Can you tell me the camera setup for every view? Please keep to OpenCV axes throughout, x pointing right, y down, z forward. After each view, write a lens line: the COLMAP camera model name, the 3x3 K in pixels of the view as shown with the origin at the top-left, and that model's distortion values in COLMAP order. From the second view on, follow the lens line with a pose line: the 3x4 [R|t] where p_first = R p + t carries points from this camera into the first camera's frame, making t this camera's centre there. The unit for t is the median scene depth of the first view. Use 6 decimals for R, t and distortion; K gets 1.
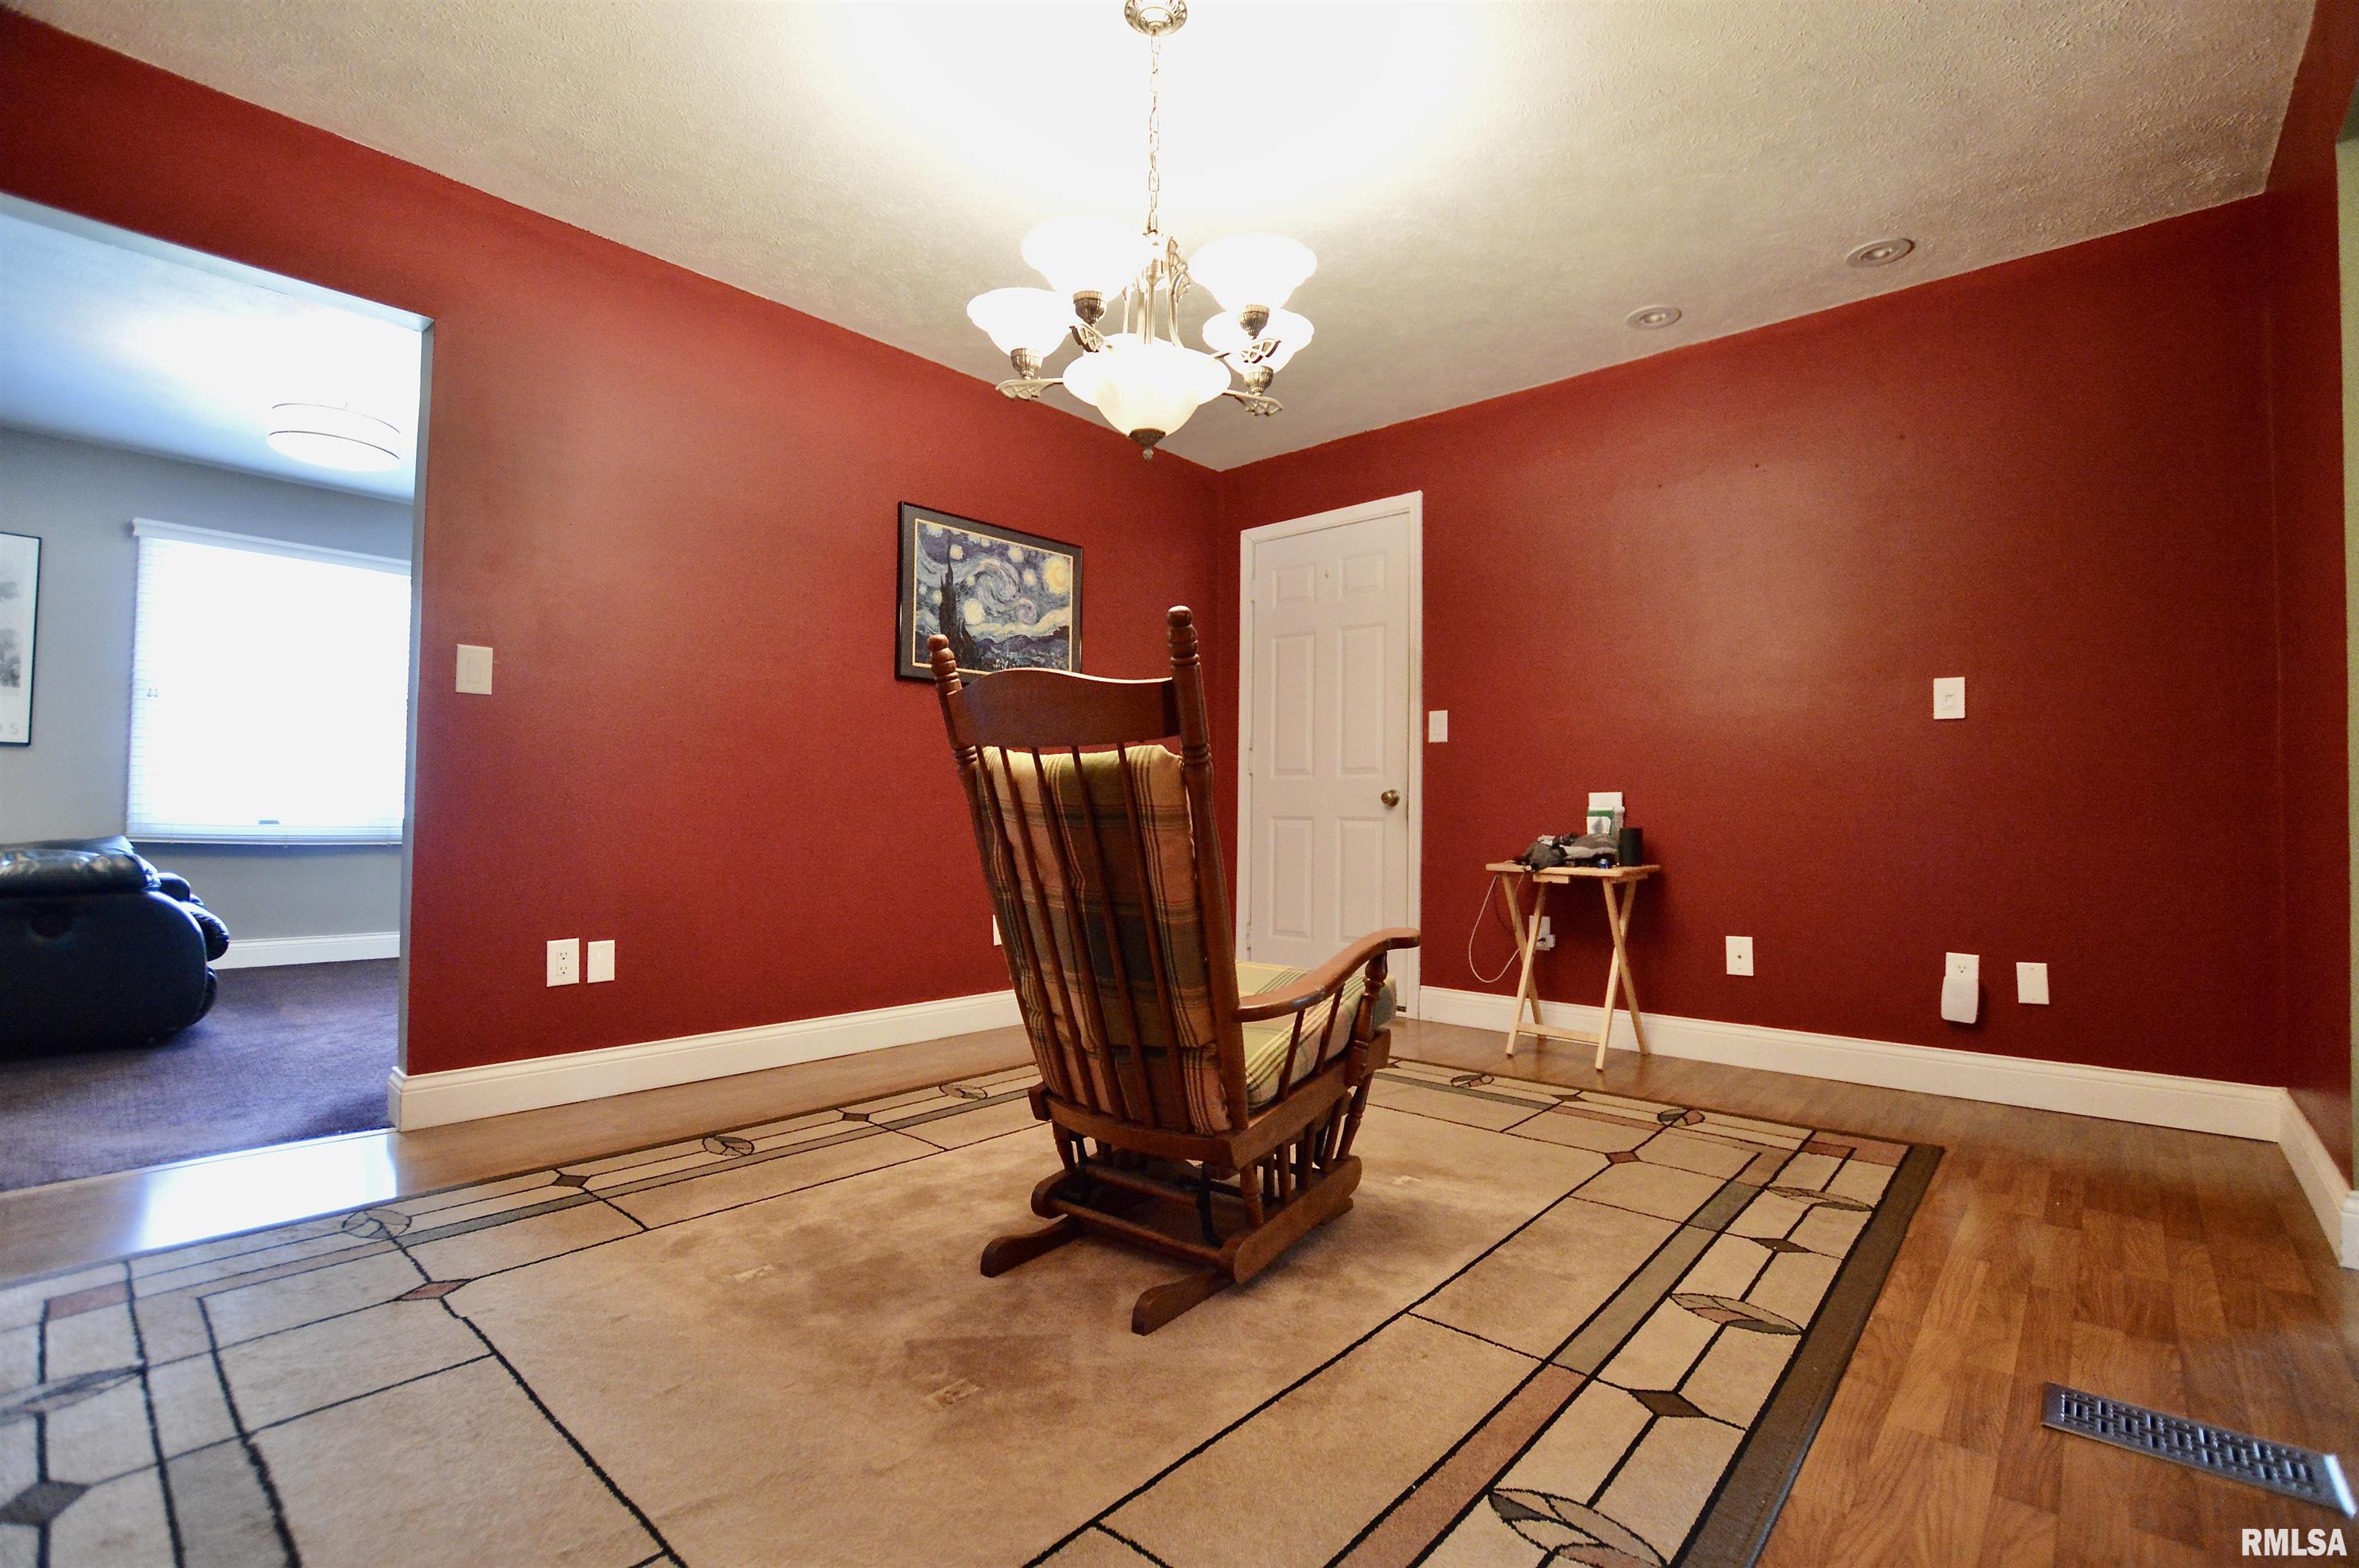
lens RADIAL K [[1048.8, 0, 1206.2], [0, 1048.8, 783.7], [0, 0, 1]] dist [-0.047497, 0.009281]
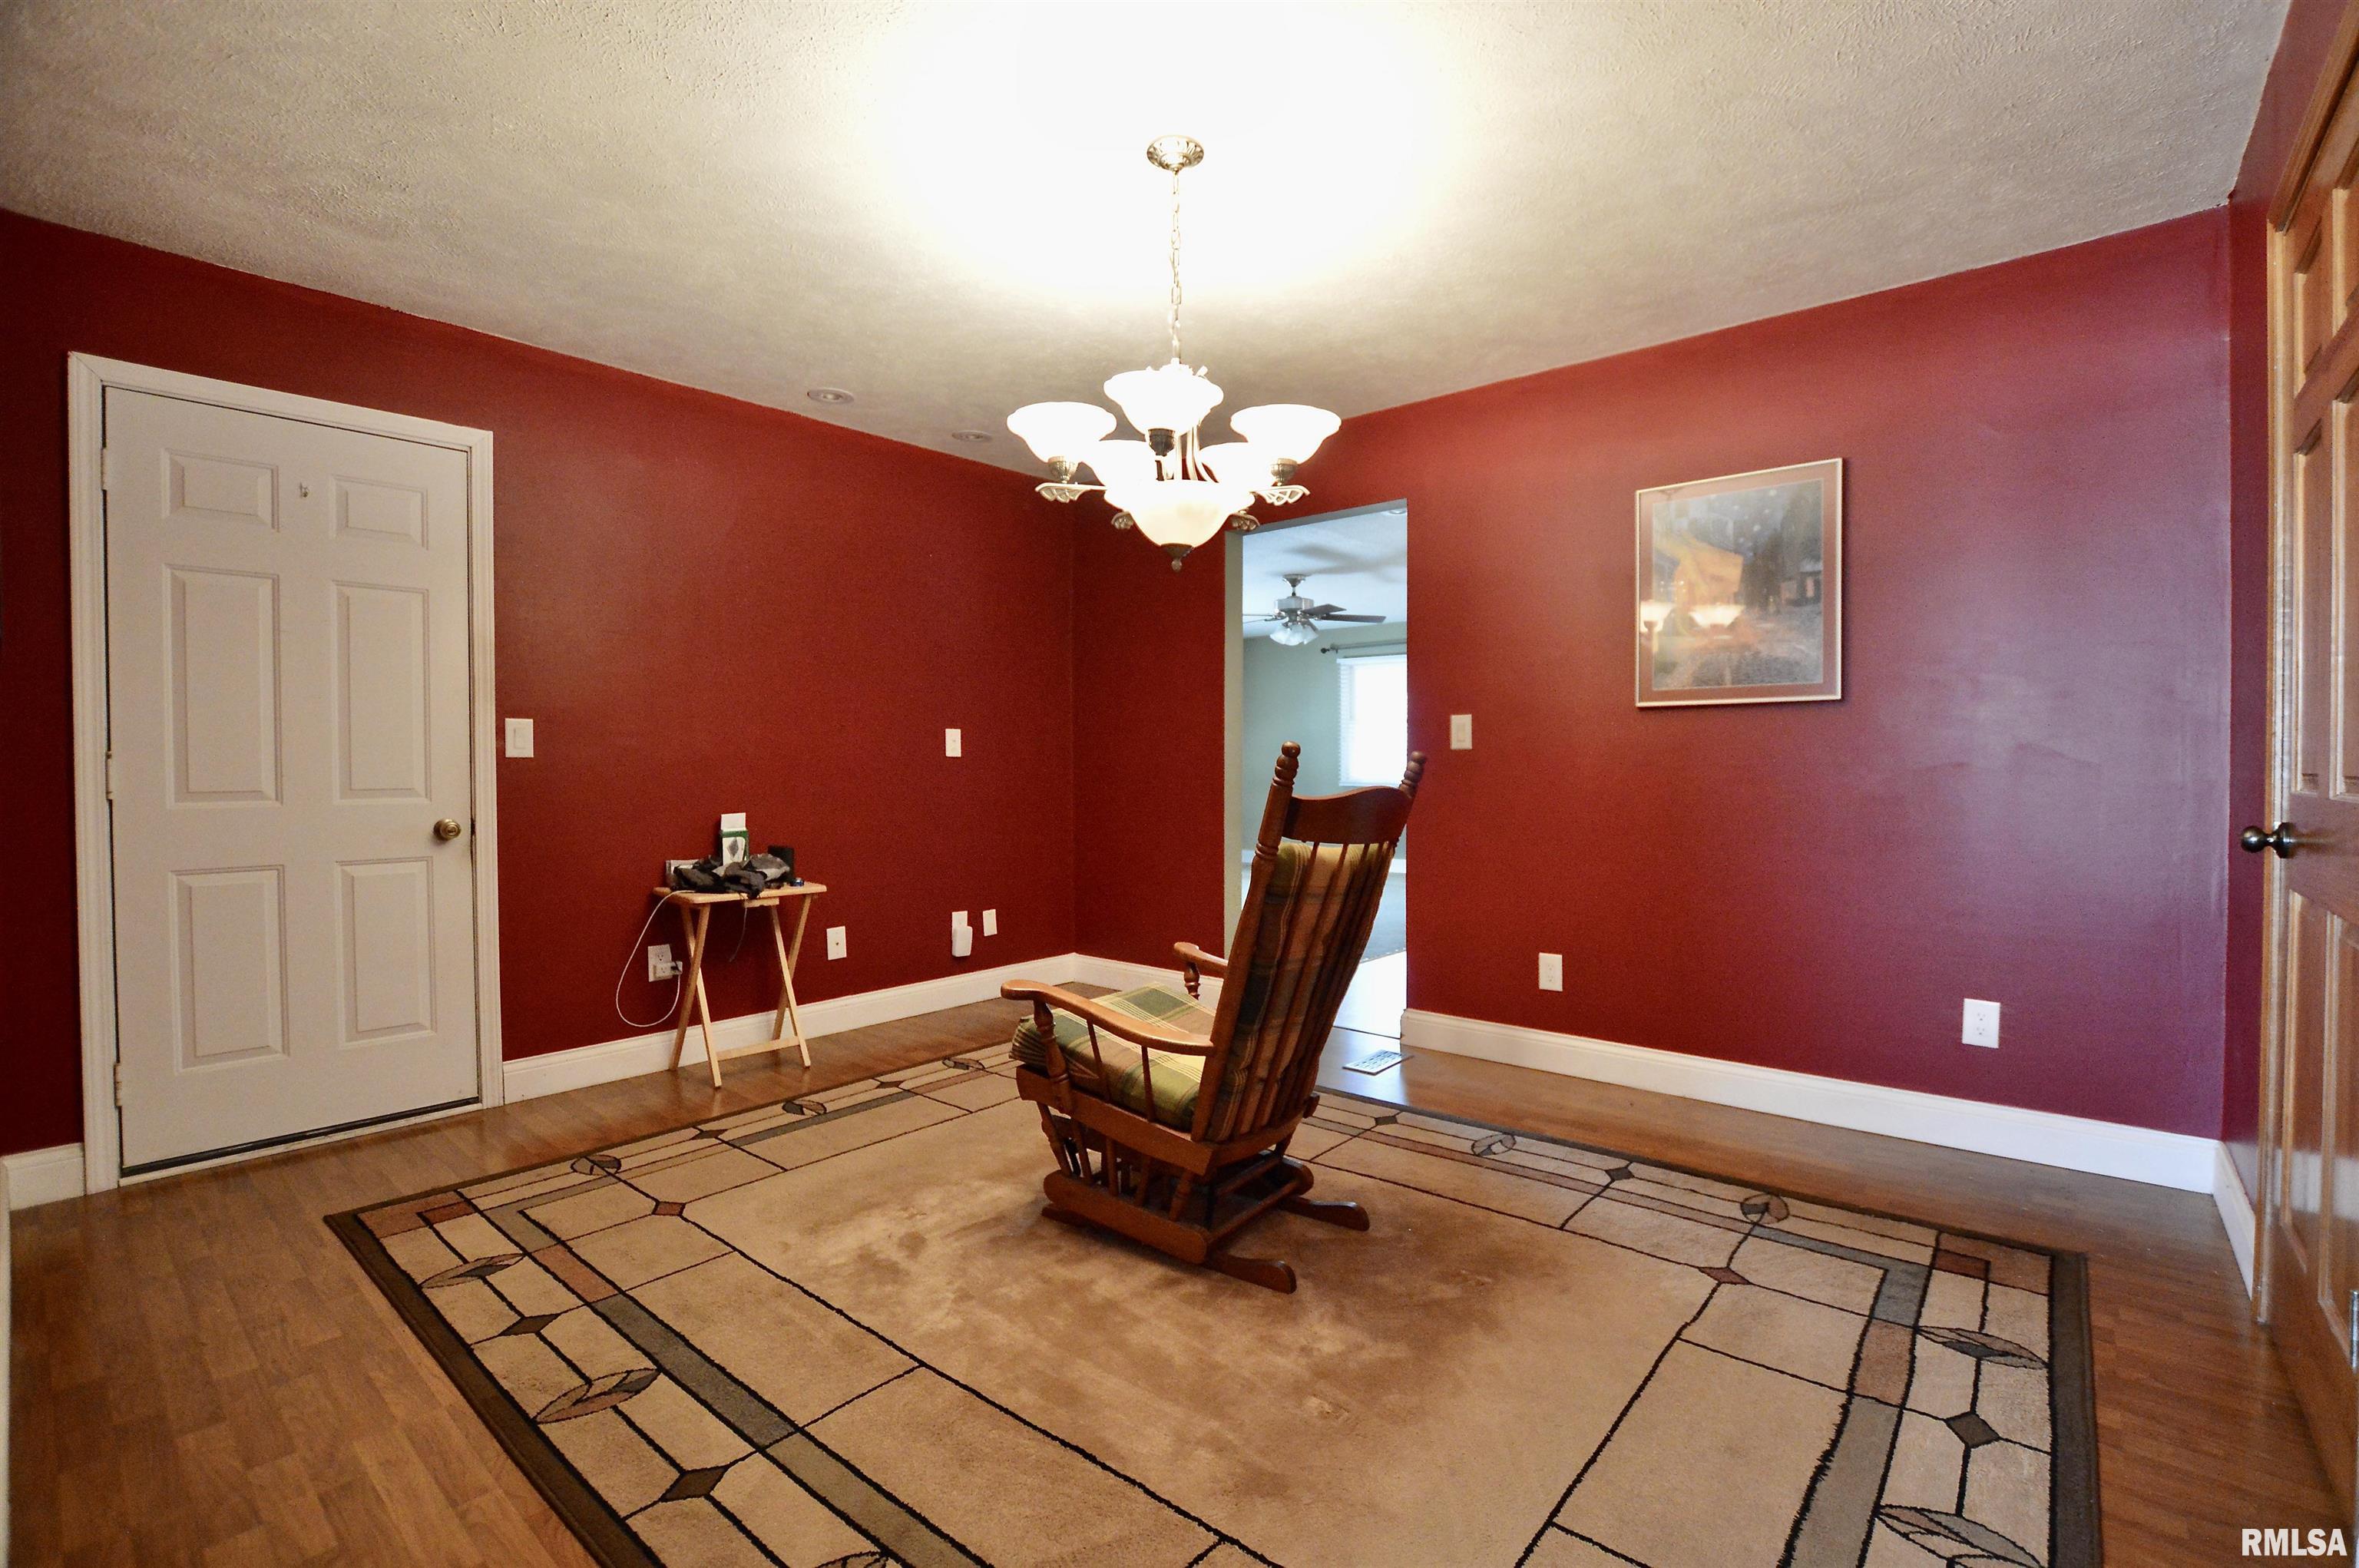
lens RADIAL K [[1048.8, 0, 1206.2], [0, 1048.8, 783.7], [0, 0, 1]] dist [-0.047497, 0.009281]
pose [[-0.024471, -0.032271, 0.999180, -0.716835], [-0.029869, 0.999056, 0.031536, -0.073558], [-0.999254, -0.029072, -0.025412, 0.594781]]
